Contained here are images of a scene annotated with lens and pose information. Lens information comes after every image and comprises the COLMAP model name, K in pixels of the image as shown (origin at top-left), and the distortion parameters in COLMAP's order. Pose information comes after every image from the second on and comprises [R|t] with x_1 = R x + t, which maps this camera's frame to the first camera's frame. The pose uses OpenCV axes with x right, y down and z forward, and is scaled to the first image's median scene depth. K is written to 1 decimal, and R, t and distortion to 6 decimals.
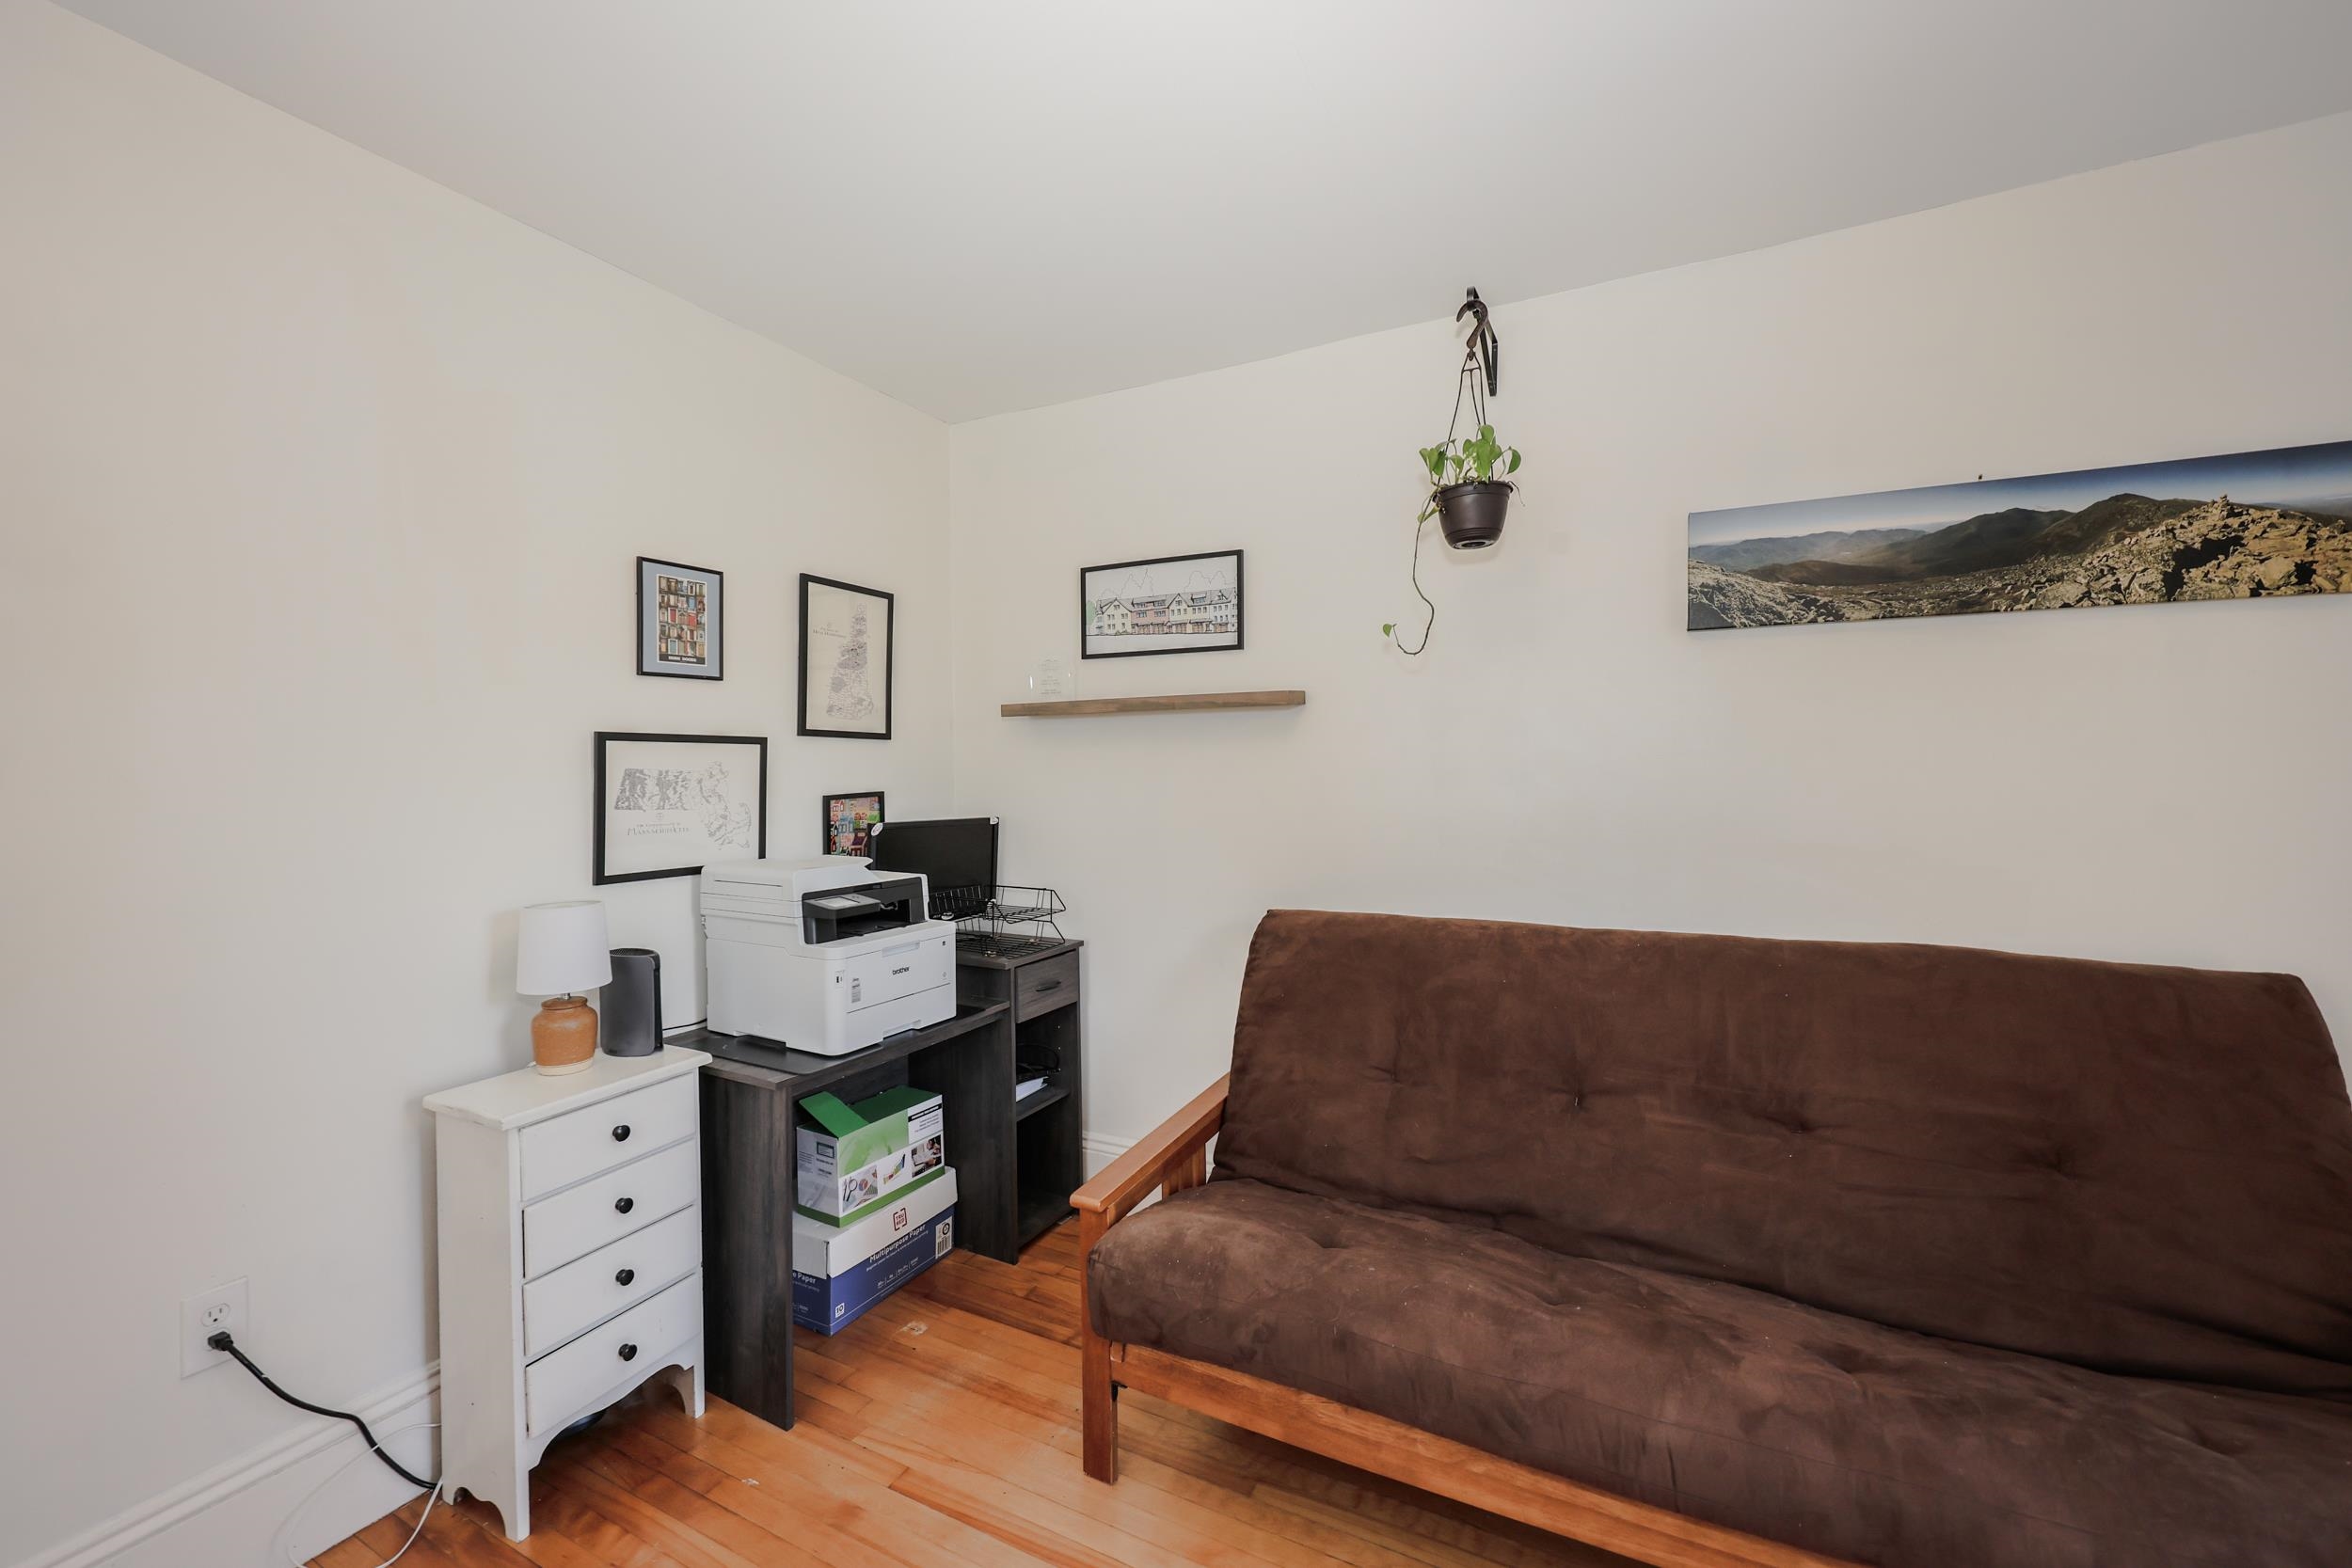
lens RADIAL K [[954.9, 0, 1170.4], [0, 954.9, 771.1], [0, 0, 1]] dist [-0.001145, -0.000255]
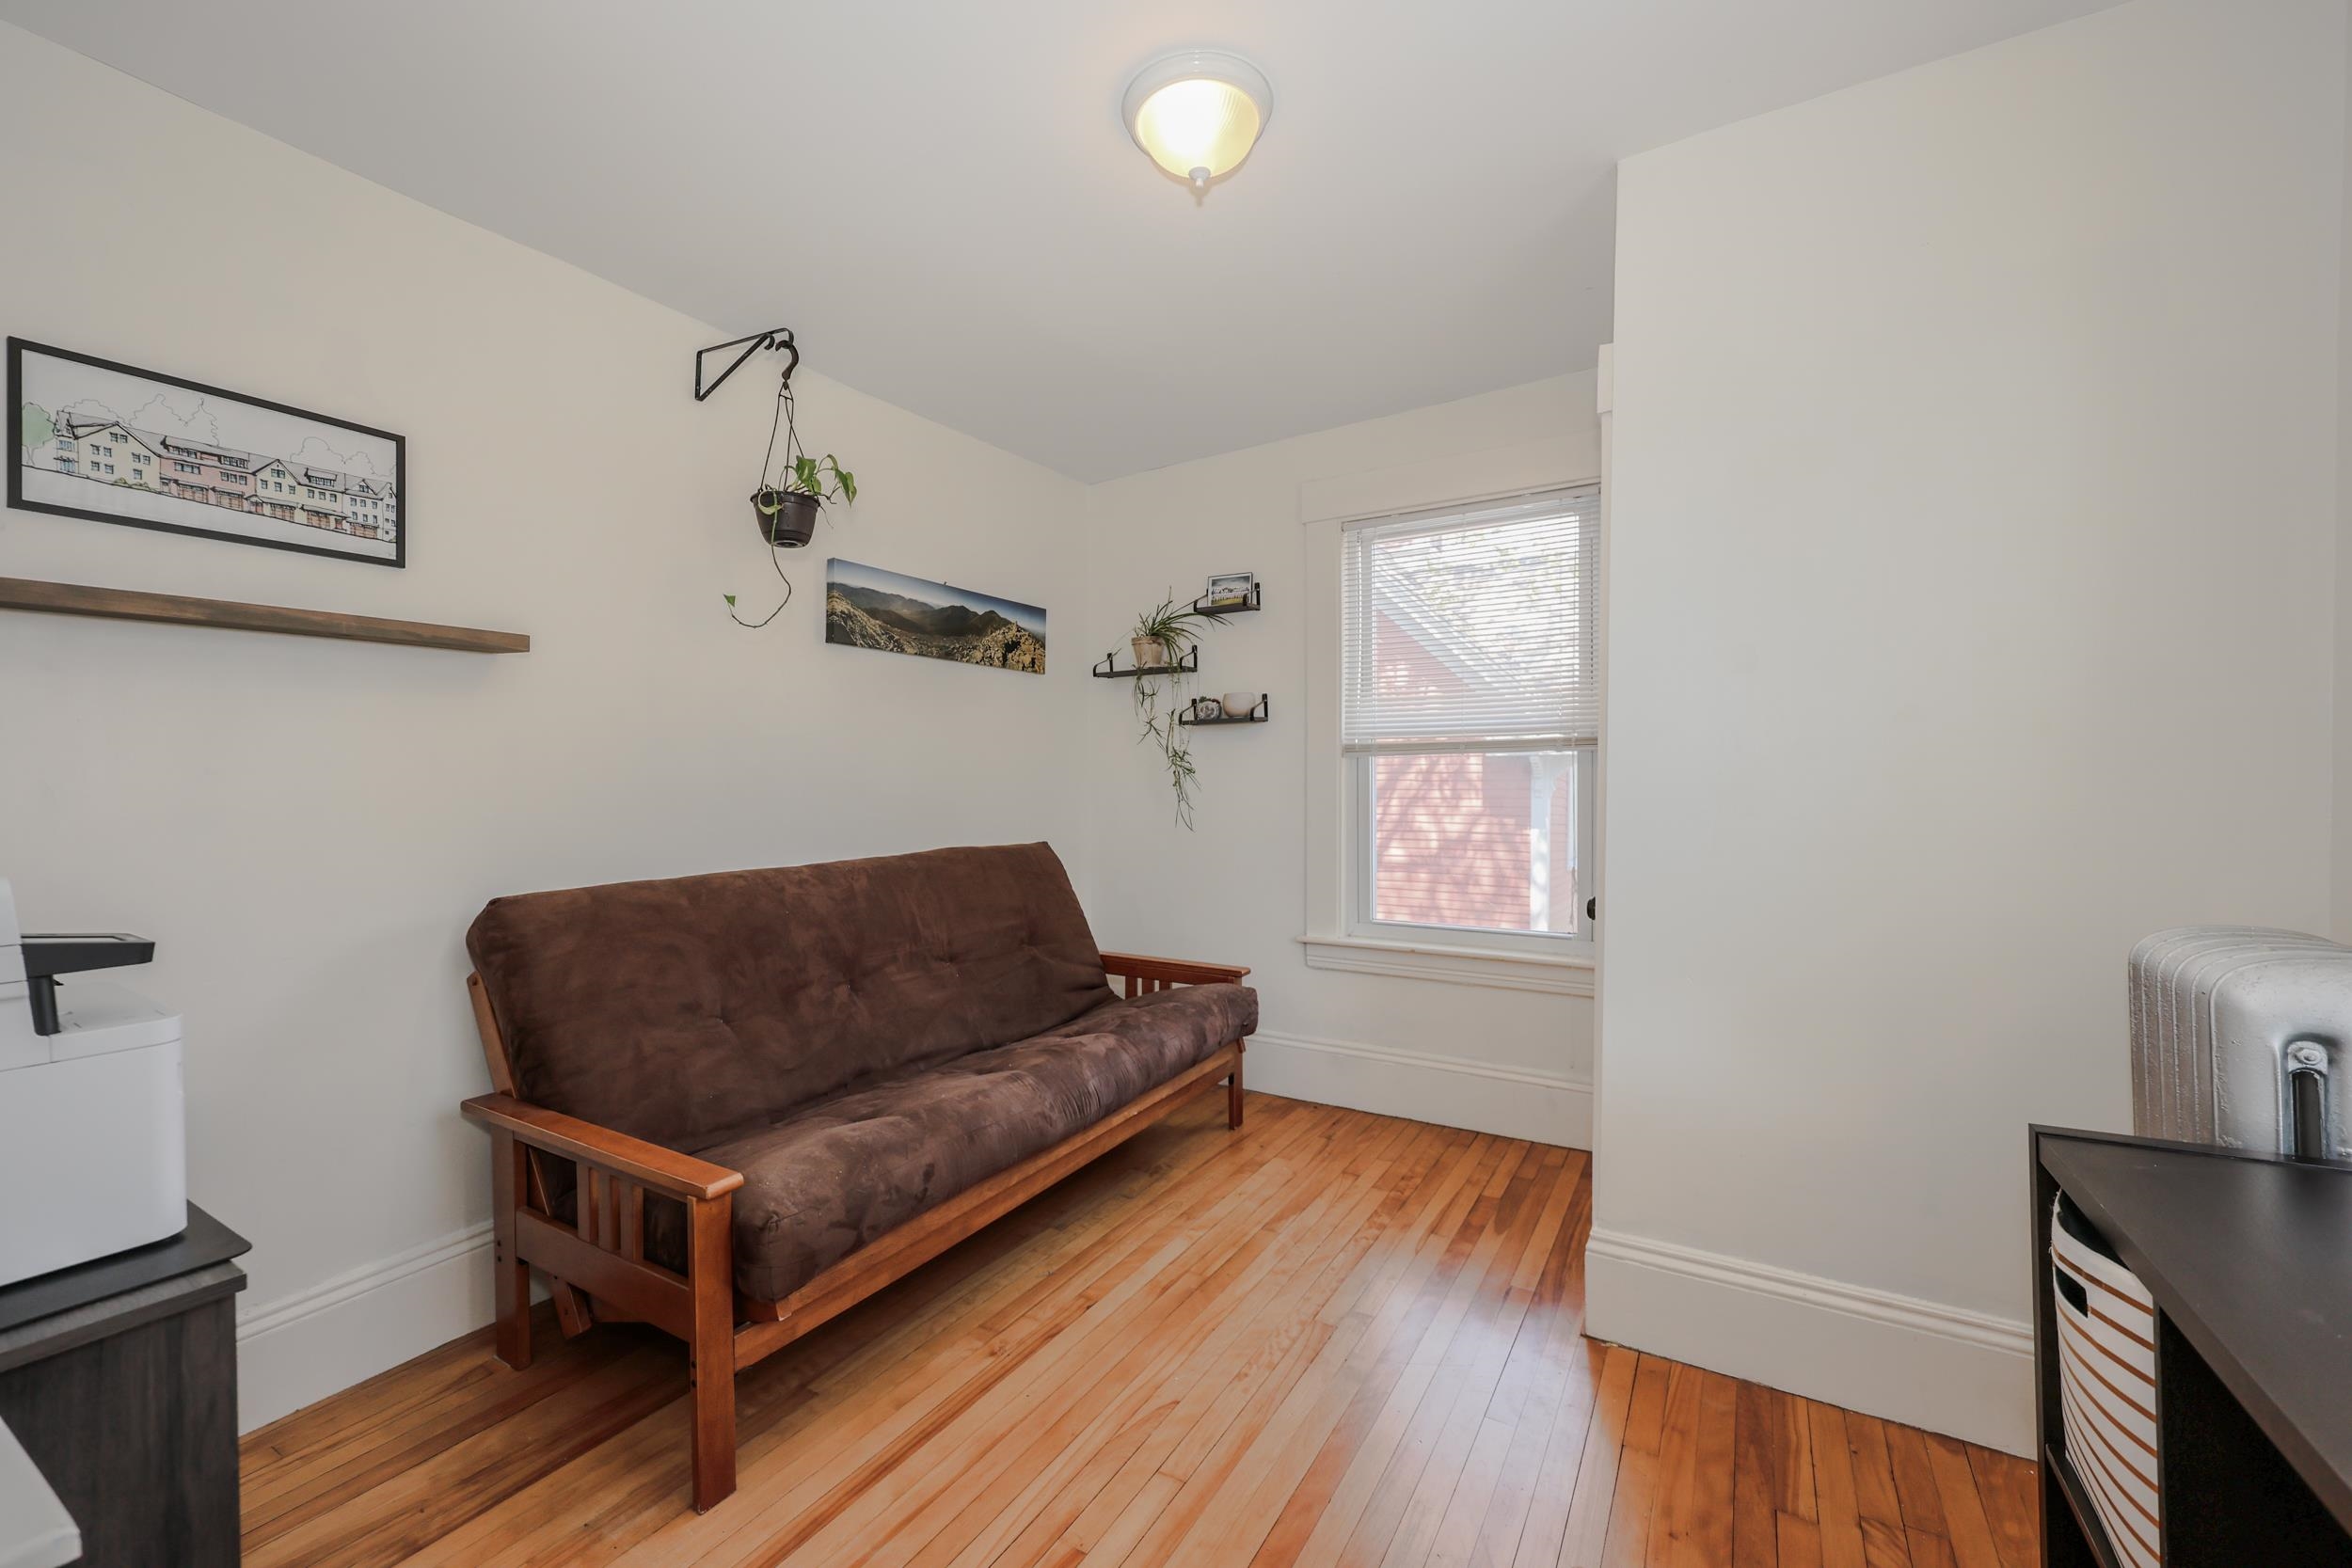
lens RADIAL K [[954.9, 0, 1170.0], [0, 954.9, 783.4], [0, 0, 1]] dist [-0.001145, -0.000255]
pose [[0.054556, 0.004310, 0.998501, -0.827214], [0.018165, 0.999821, -0.005308, 0.074442], [-0.998345, 0.018428, 0.054468, 0.455131]]
